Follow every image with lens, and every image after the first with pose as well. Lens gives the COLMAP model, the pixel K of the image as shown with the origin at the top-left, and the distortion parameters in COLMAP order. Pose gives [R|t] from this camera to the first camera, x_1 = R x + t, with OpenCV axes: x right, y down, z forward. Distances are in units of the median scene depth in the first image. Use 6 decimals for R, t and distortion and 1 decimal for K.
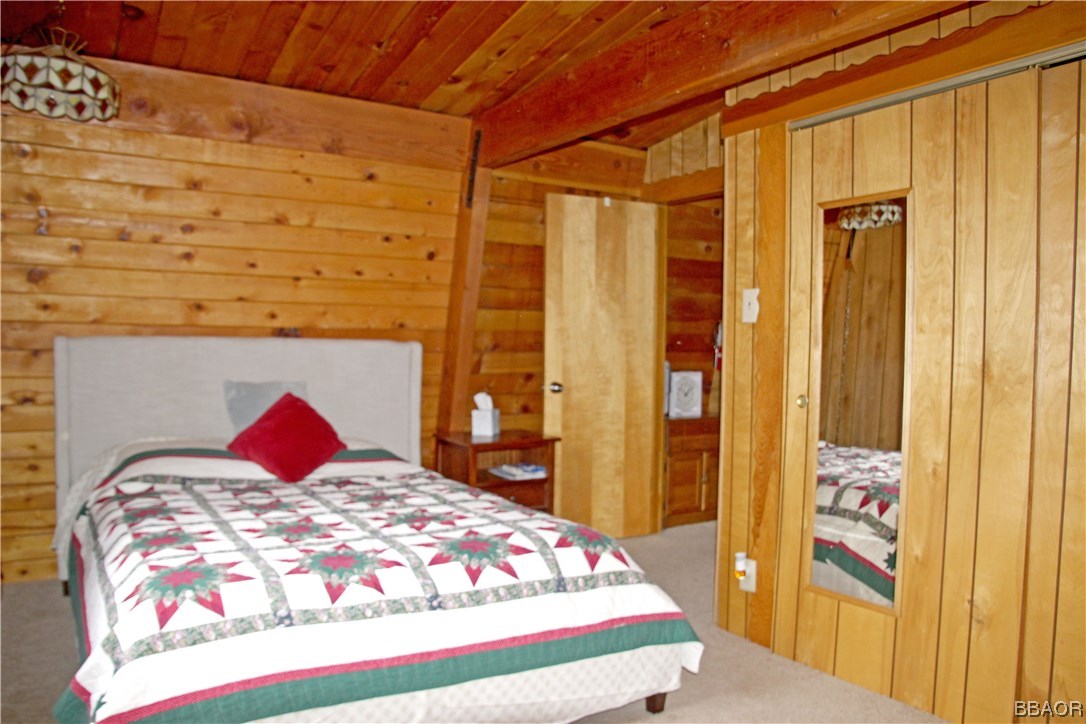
lens RADIAL K [[801.5, 0, 543.3], [0, 801.5, 372.4], [0, 0, 1]] dist [-0.143123, 0.081855]
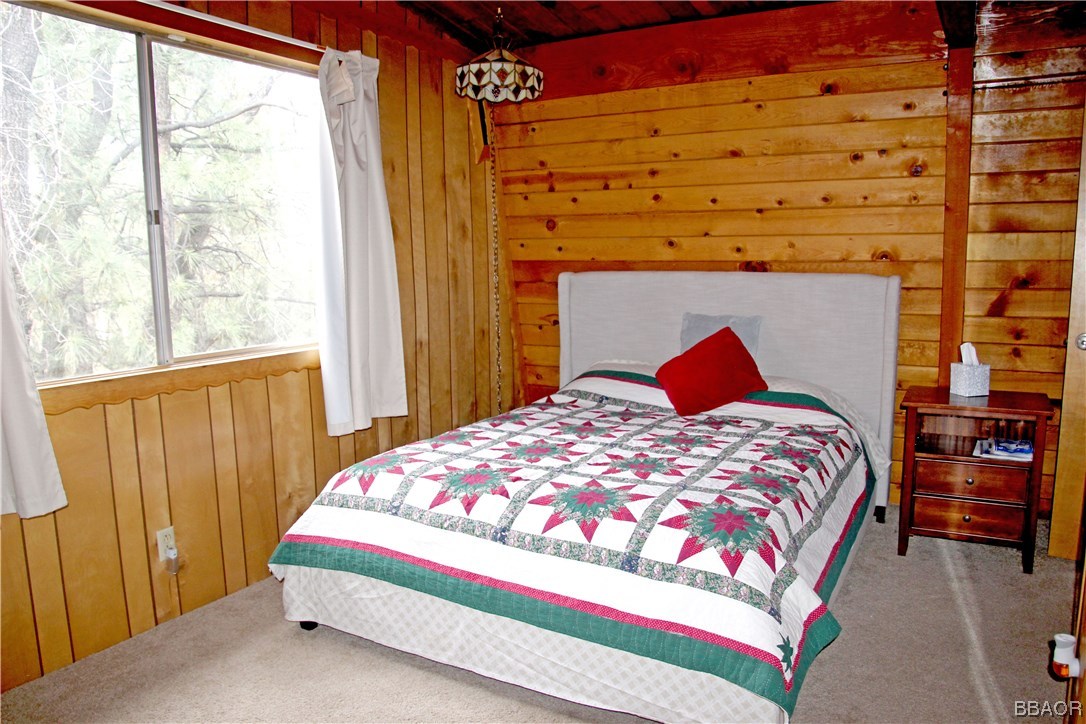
lens RADIAL K [[801.5, 0, 543.3], [0, 801.5, 372.4], [0, 0, 1]] dist [-0.143123, 0.081855]
pose [[0.466781, 0.102552, -0.878407, 0.727549], [-0.011630, 0.993880, 0.109852, -0.040084], [0.884297, -0.041061, 0.465117, 0.505257]]
